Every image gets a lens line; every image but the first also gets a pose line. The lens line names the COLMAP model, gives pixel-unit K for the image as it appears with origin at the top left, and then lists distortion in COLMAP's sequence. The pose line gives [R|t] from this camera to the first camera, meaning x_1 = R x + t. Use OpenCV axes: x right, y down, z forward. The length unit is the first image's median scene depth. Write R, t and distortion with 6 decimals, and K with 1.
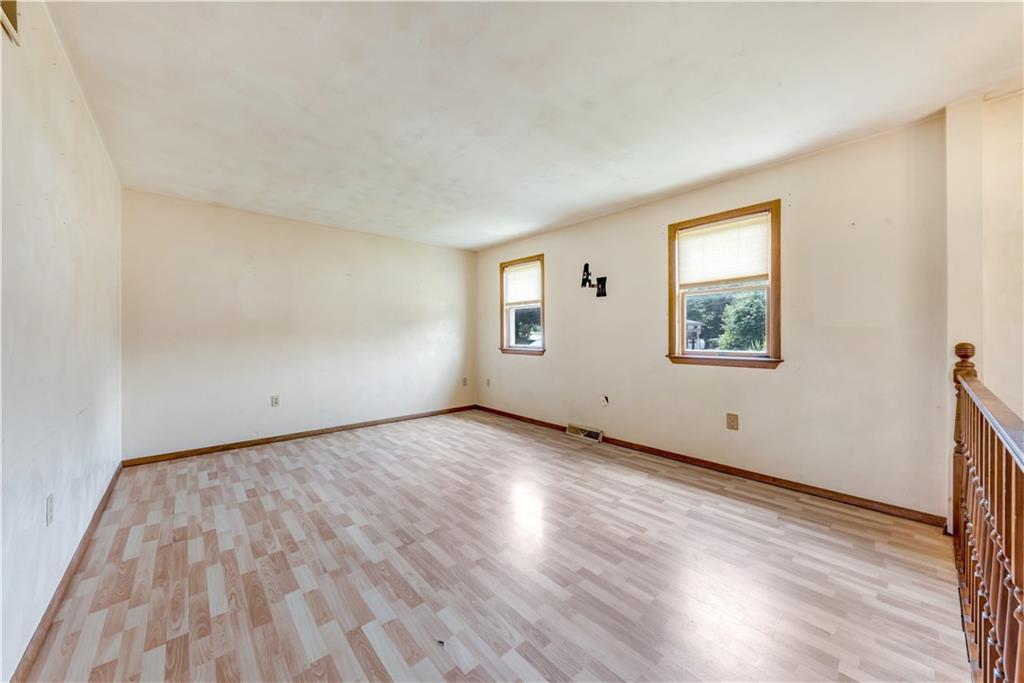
lens RADIAL K [[363.2, 0, 514.7], [0, 363.2, 337.3], [0, 0, 1]] dist [-0.001523, -0.000250]
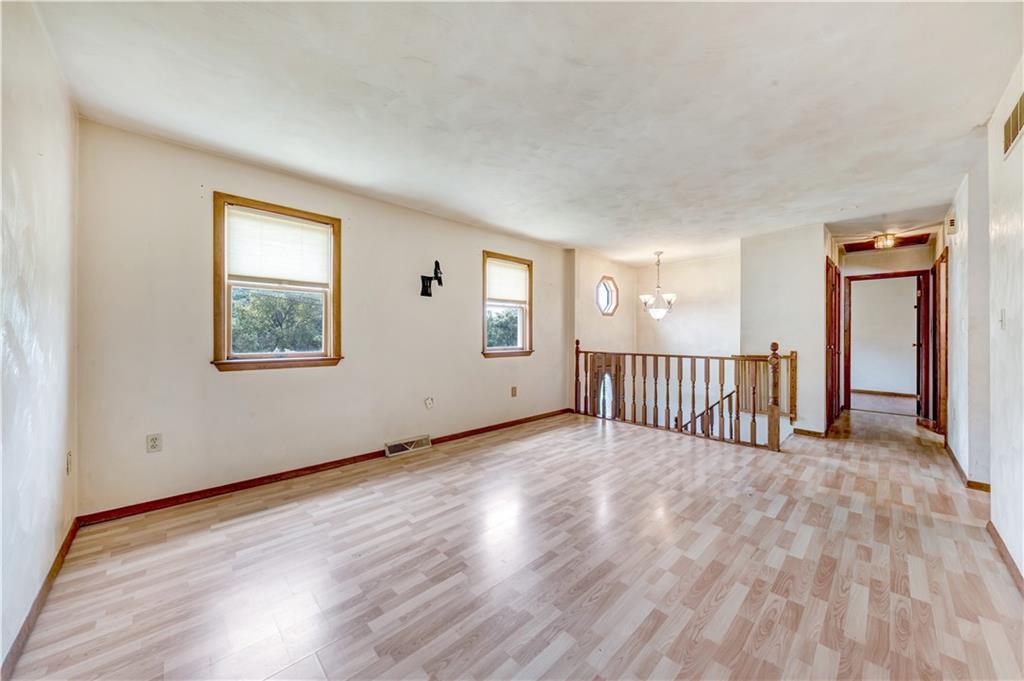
lens RADIAL K [[355.0, 0, 516.2], [0, 355.0, 334.3], [0, 0, 1]] dist [0.007902, -0.004068]
pose [[-0.028556, 0.004920, 0.999580, -0.930694], [0.002994, 0.999984, -0.004837, -0.007206], [-0.999588, 0.002855, -0.028570, 1.031377]]
